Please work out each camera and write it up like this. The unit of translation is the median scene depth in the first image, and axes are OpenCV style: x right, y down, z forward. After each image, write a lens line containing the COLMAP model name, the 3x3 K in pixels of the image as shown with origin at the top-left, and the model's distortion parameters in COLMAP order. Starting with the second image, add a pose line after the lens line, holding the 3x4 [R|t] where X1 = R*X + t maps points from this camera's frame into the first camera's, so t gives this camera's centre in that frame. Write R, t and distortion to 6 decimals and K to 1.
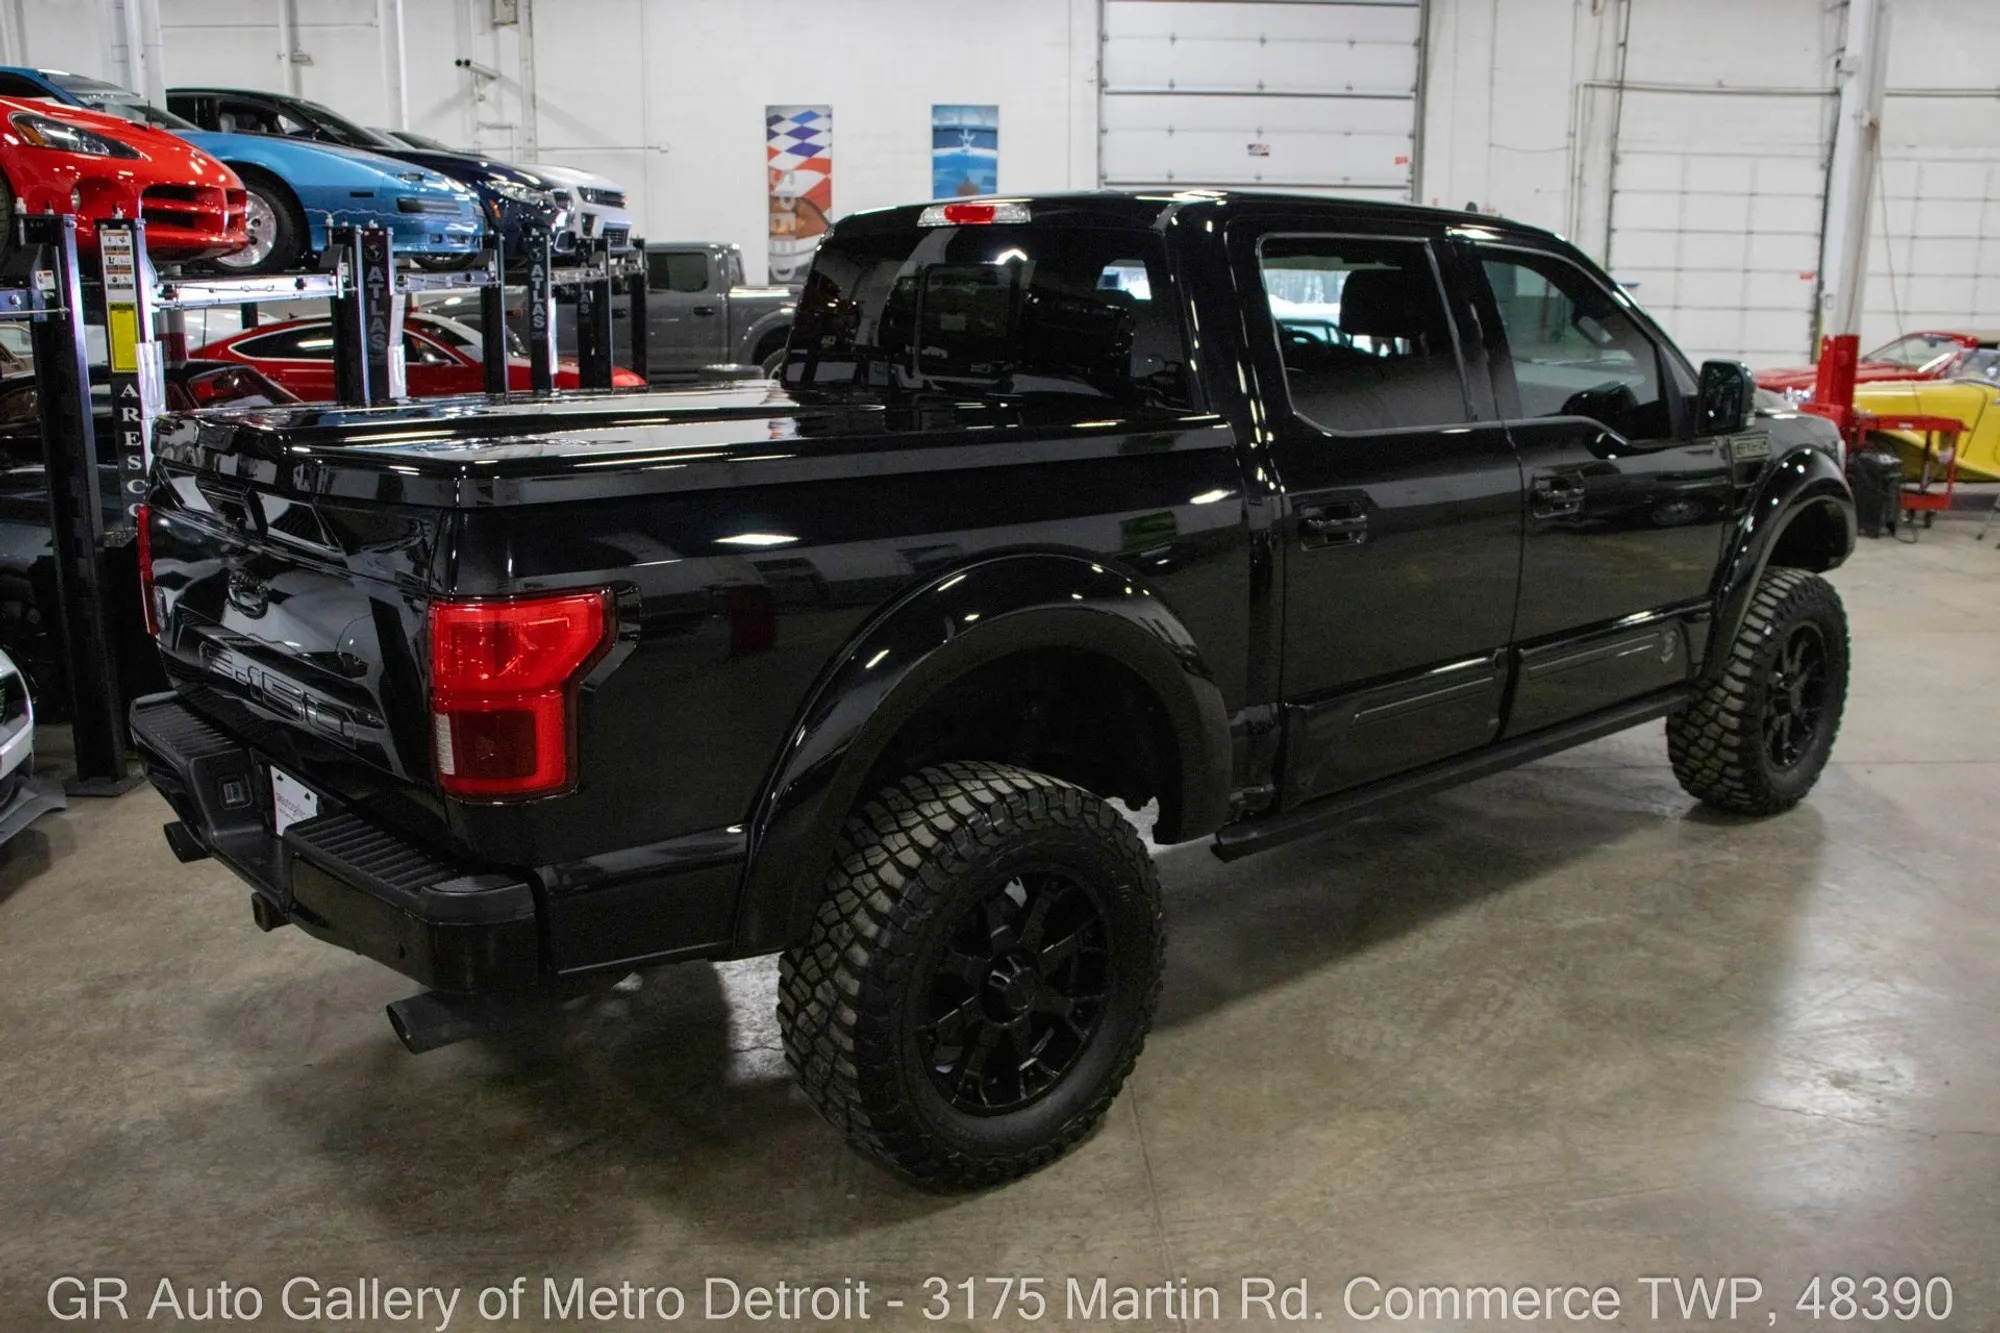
lens RADIAL K [[1699.8, 0, 1004.1], [0, 1699.8, 610.9], [0, 0, 1]] dist [-0.182853, 0.205884]
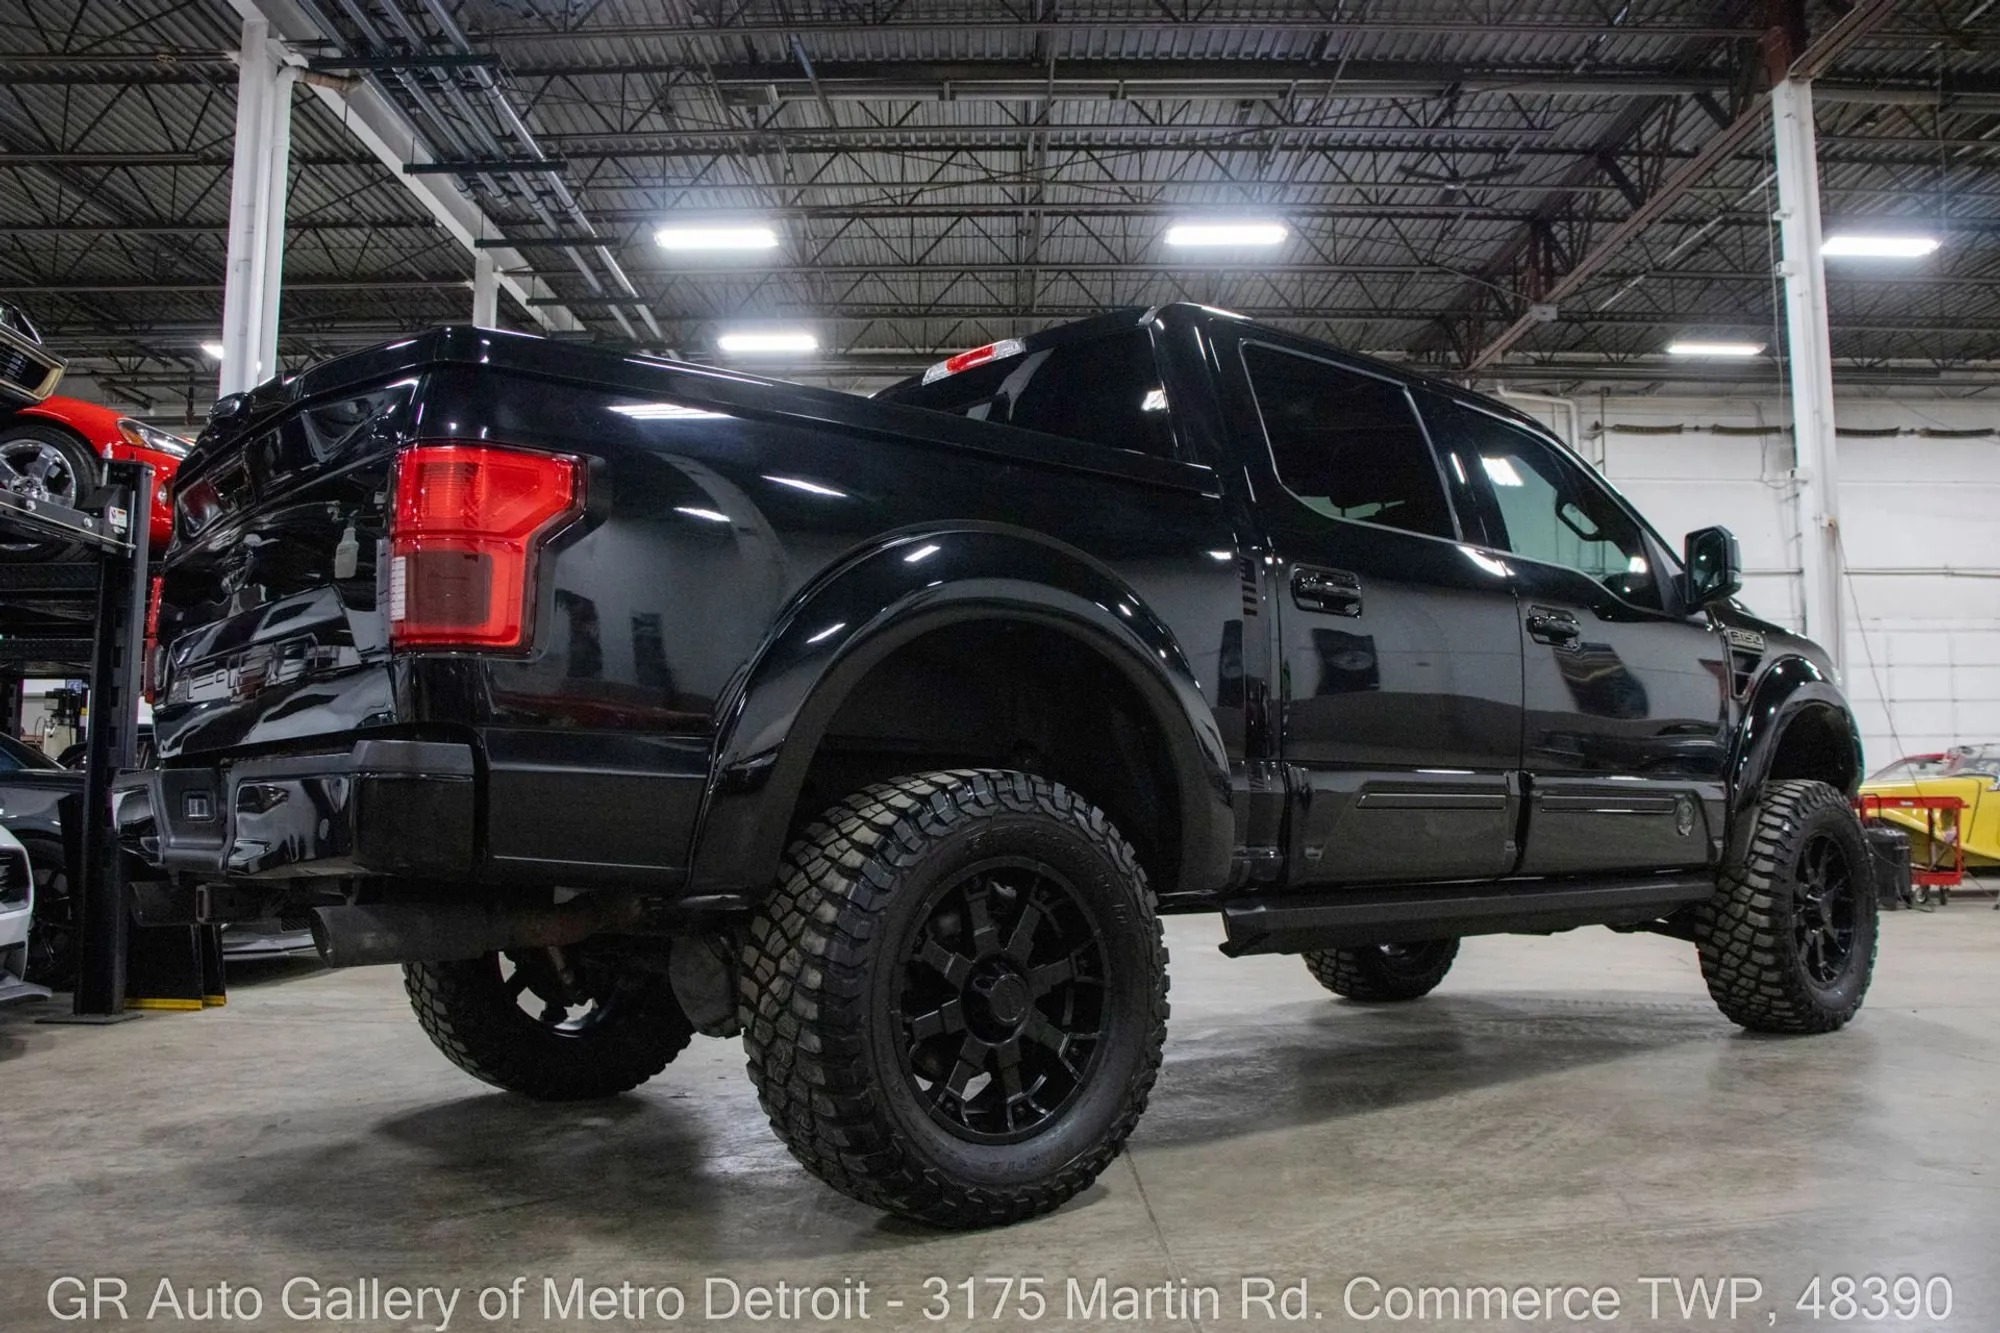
lens RADIAL K [[1613.6, 0, 1013.1], [0, 1613.6, 665.3], [0, 0, 1]] dist [-0.183031, 0.176615]
pose [[0.999768, -0.008190, -0.019936, 0.019980], [0.001862, 0.954348, -0.298690, 0.196255], [0.021472, 0.298583, 0.954142, 0.072779]]
